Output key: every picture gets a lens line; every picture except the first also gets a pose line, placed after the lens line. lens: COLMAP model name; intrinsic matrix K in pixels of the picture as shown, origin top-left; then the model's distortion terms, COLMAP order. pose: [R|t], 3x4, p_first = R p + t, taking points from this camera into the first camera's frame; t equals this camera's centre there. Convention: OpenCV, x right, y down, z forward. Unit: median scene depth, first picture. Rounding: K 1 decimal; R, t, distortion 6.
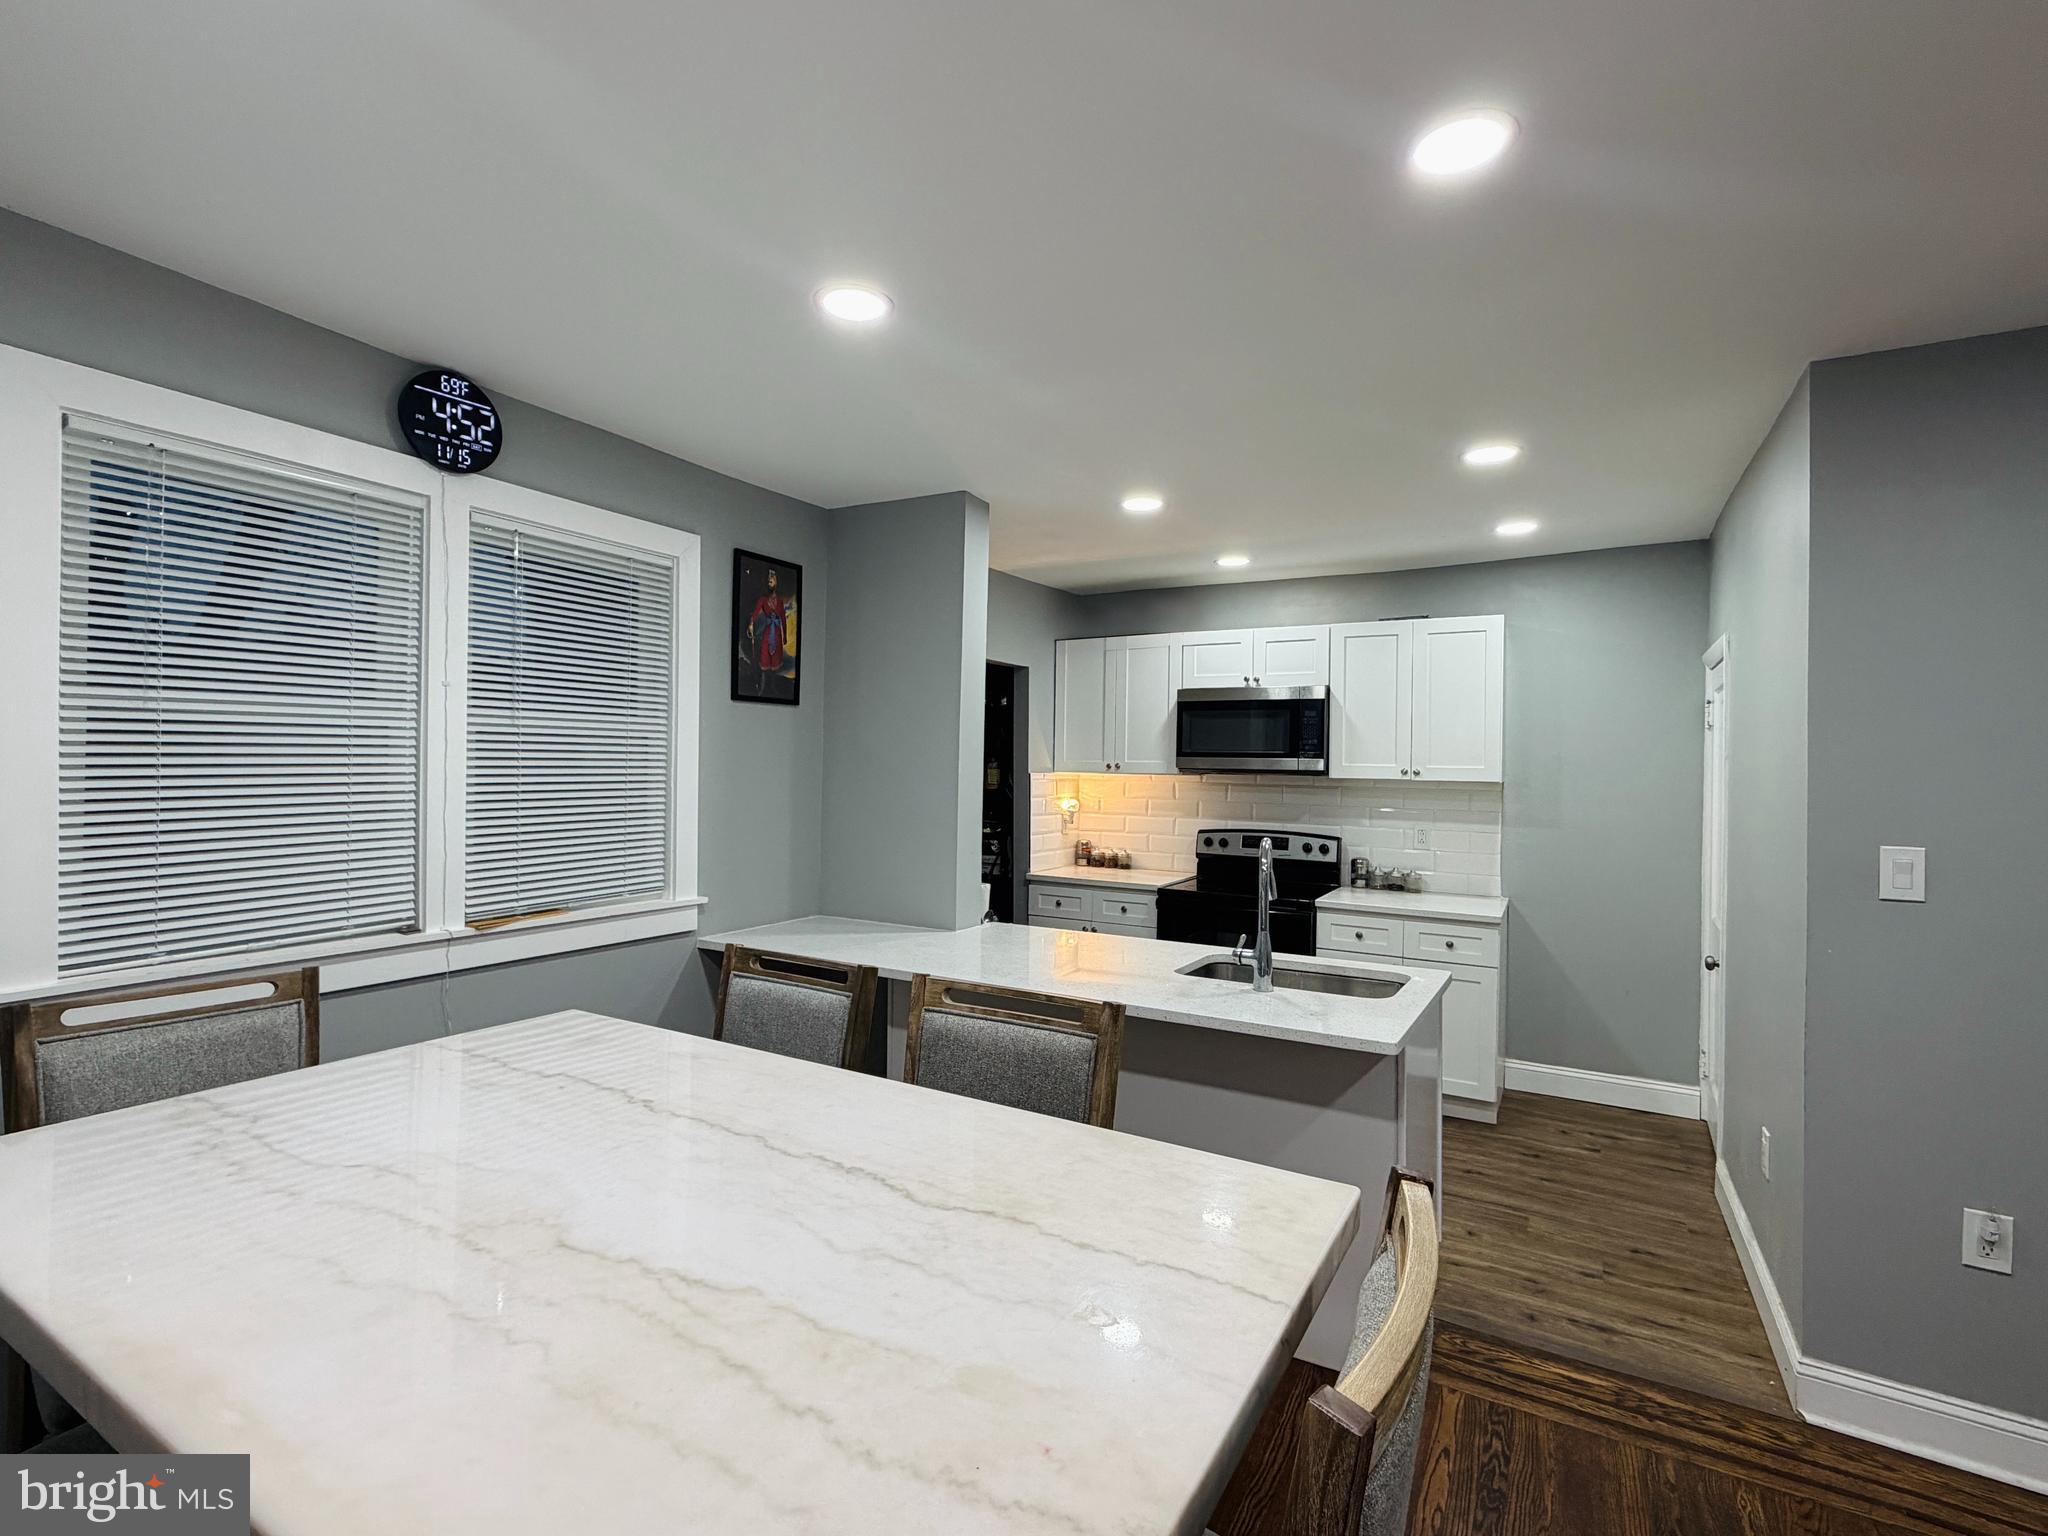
lens RADIAL K [[962.0, 0, 1019.3], [0, 962.0, 765.0], [0, 0, 1]] dist [0.000178, 0.000356]
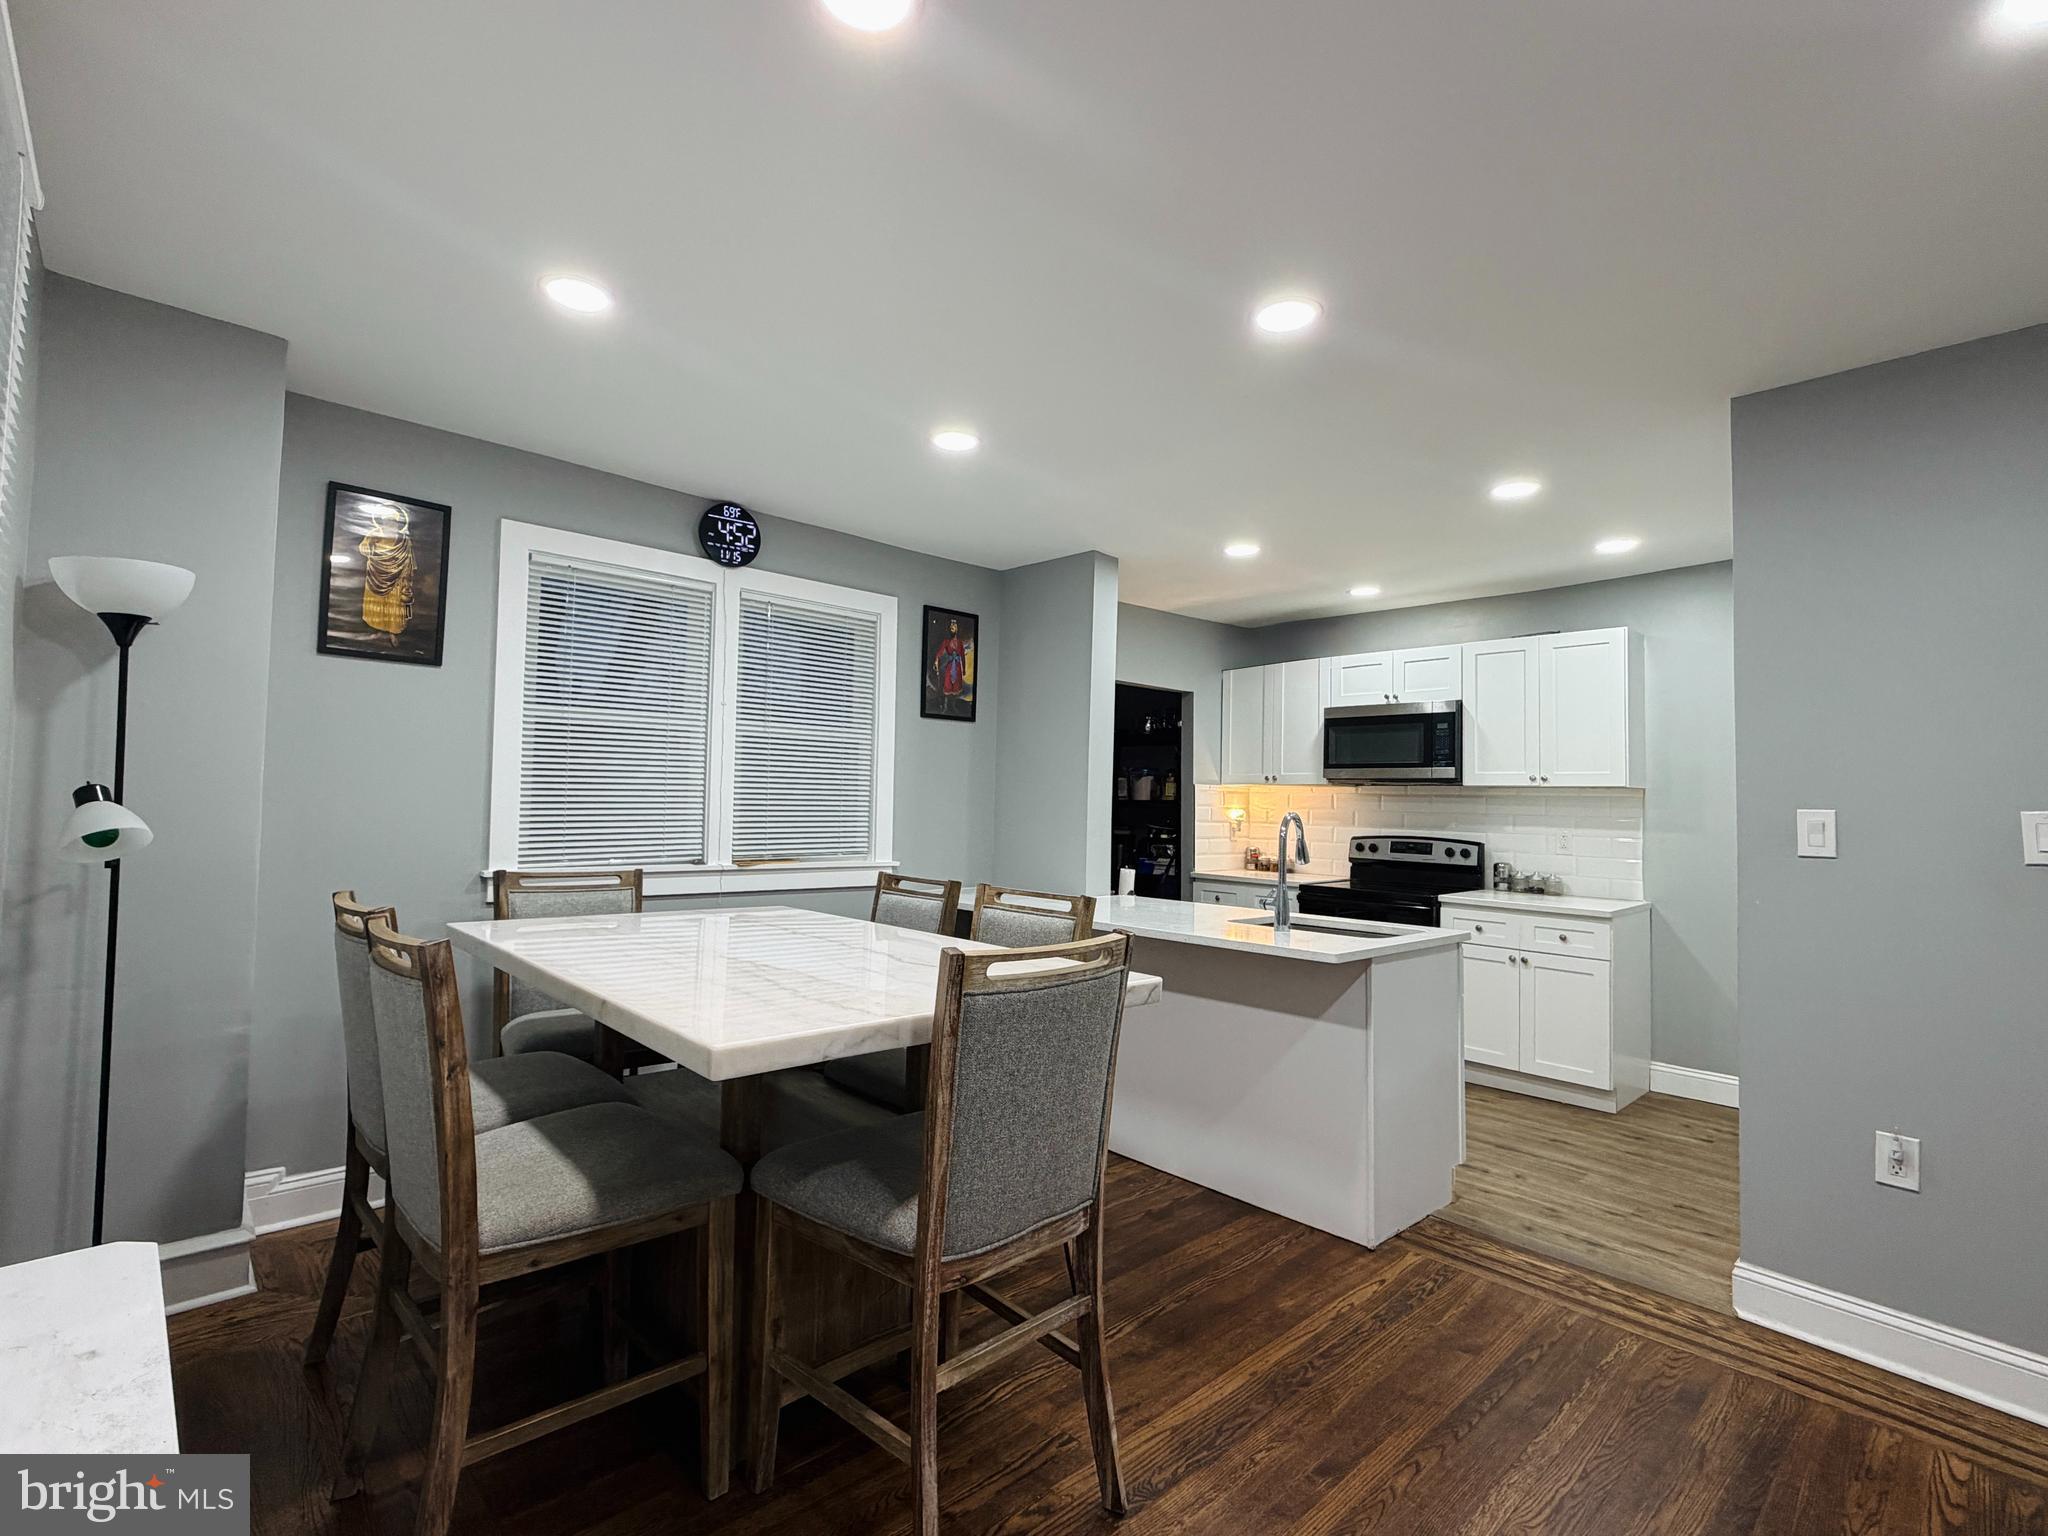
lens RADIAL K [[962.0, 0, 1018.8], [0, 962.0, 764.8], [0, 0, 1]] dist [0.000178, 0.000356]
pose [[0.955866, -0.006238, -0.293738, 0.218501], [-0.007208, 0.998976, -0.044672, 0.056101], [0.293716, 0.044818, 0.954842, -0.231627]]
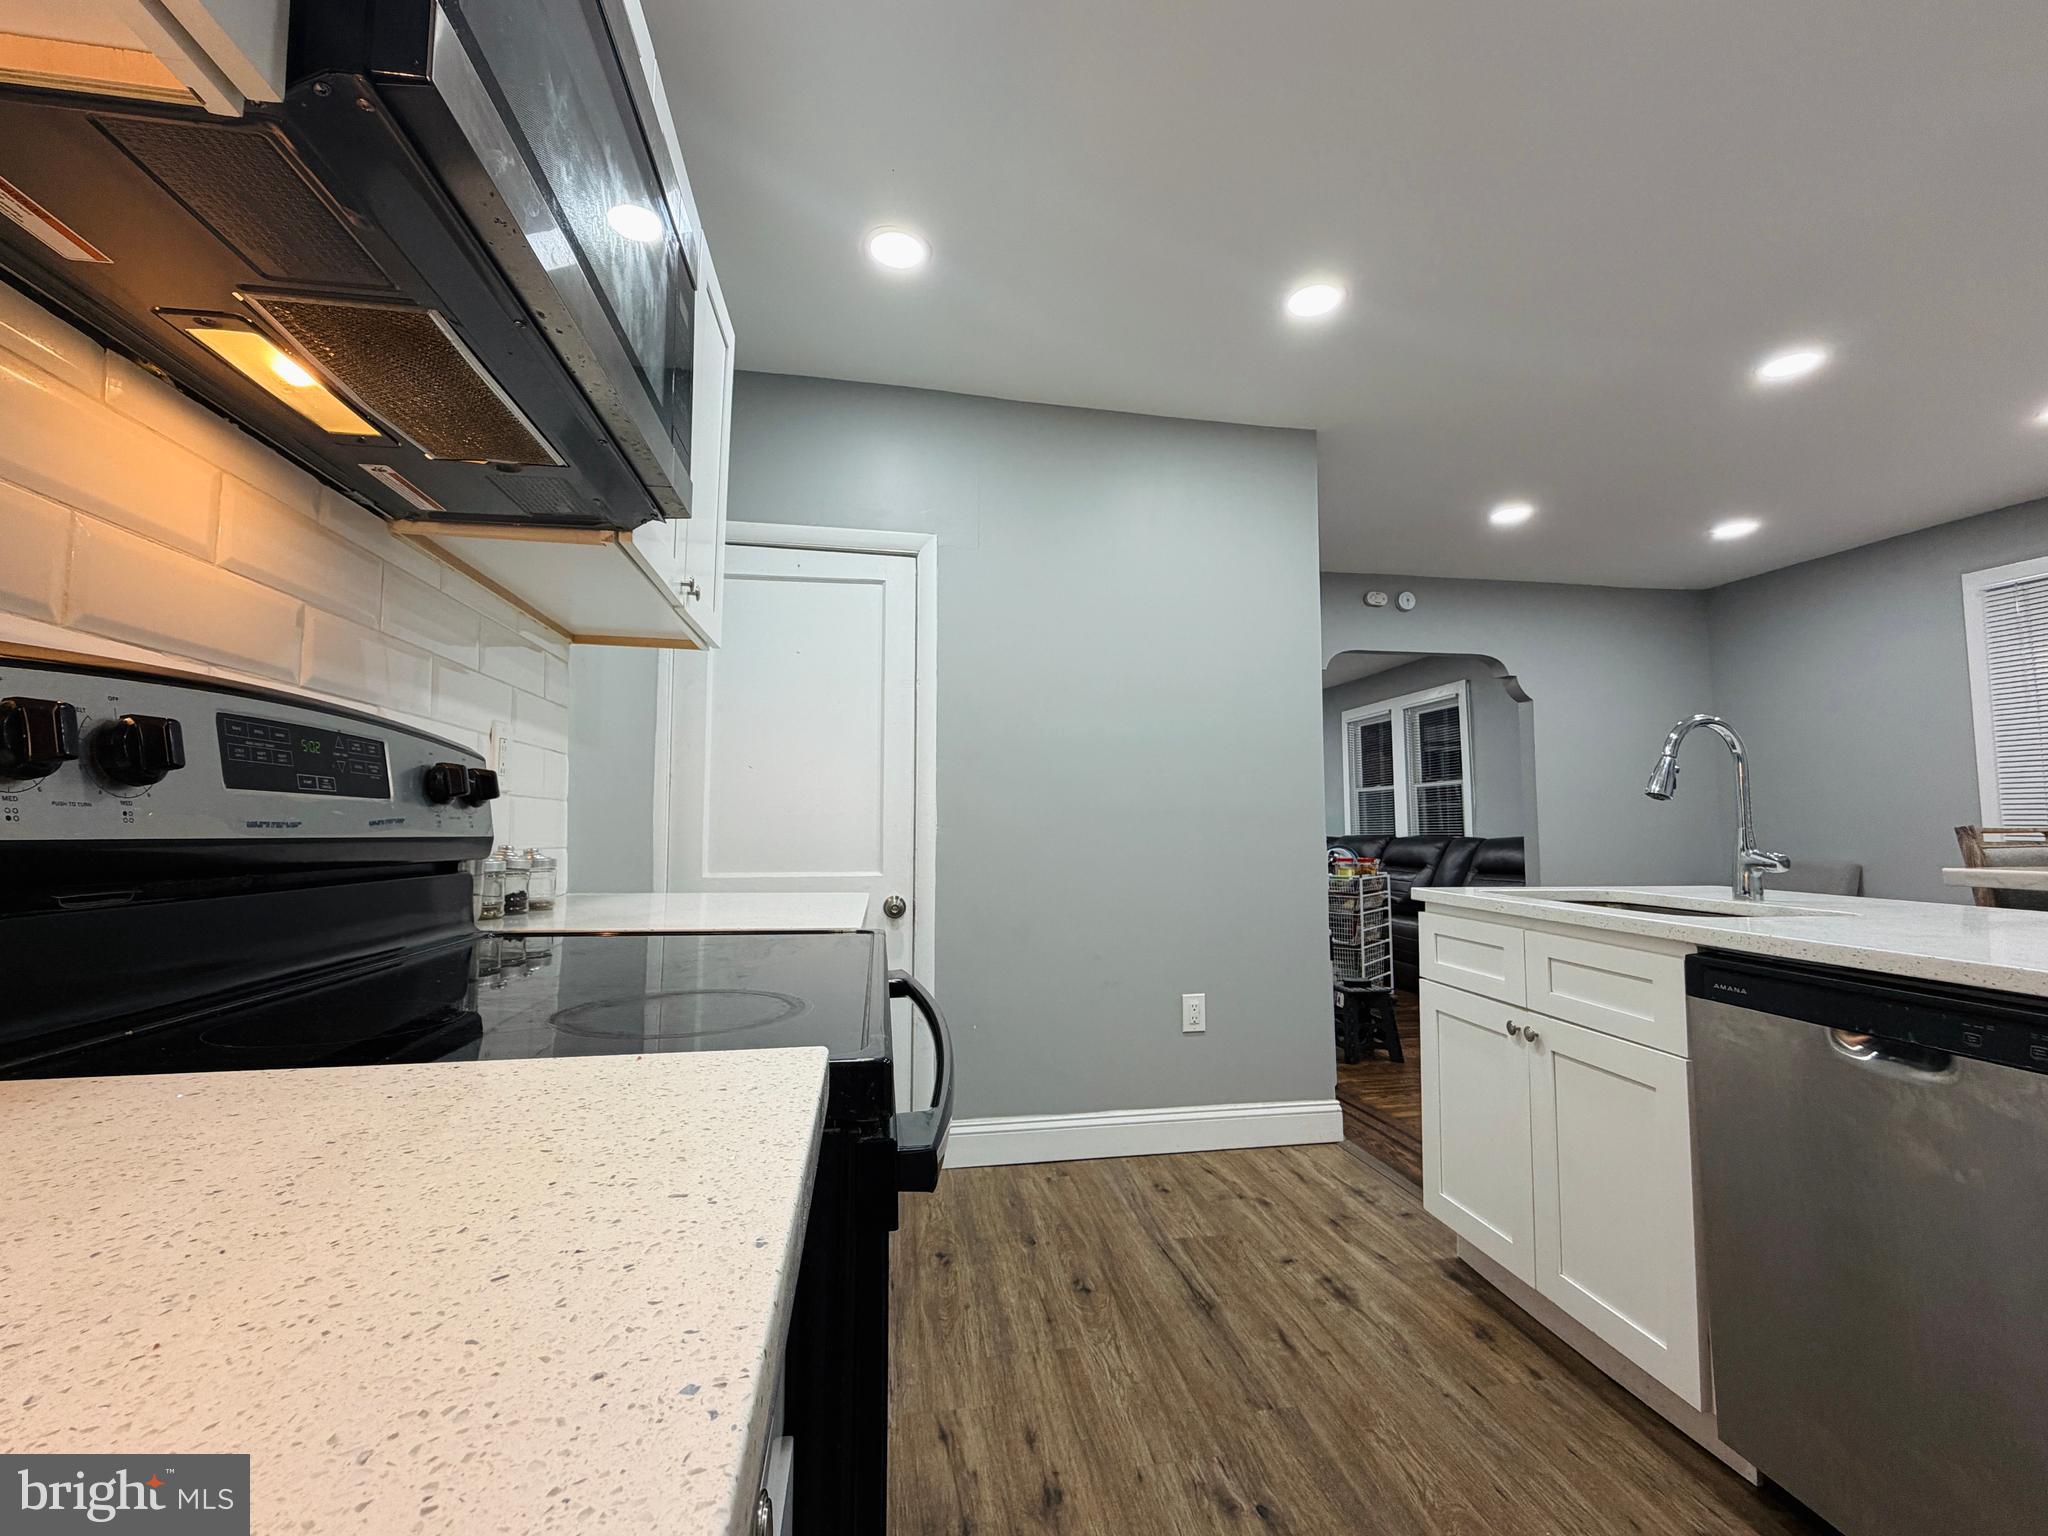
lens RADIAL K [[873.1, 0, 1026.8], [0, 873.1, 756.6], [0, 0, 1]] dist [-0.000746, -0.000861]
pose [[-0.641575, 0.045715, 0.765697, 0.053421], [-0.014058, 0.997354, -0.071325, 0.129069], [-0.766931, -0.056524, -0.639235, 1.437833]]
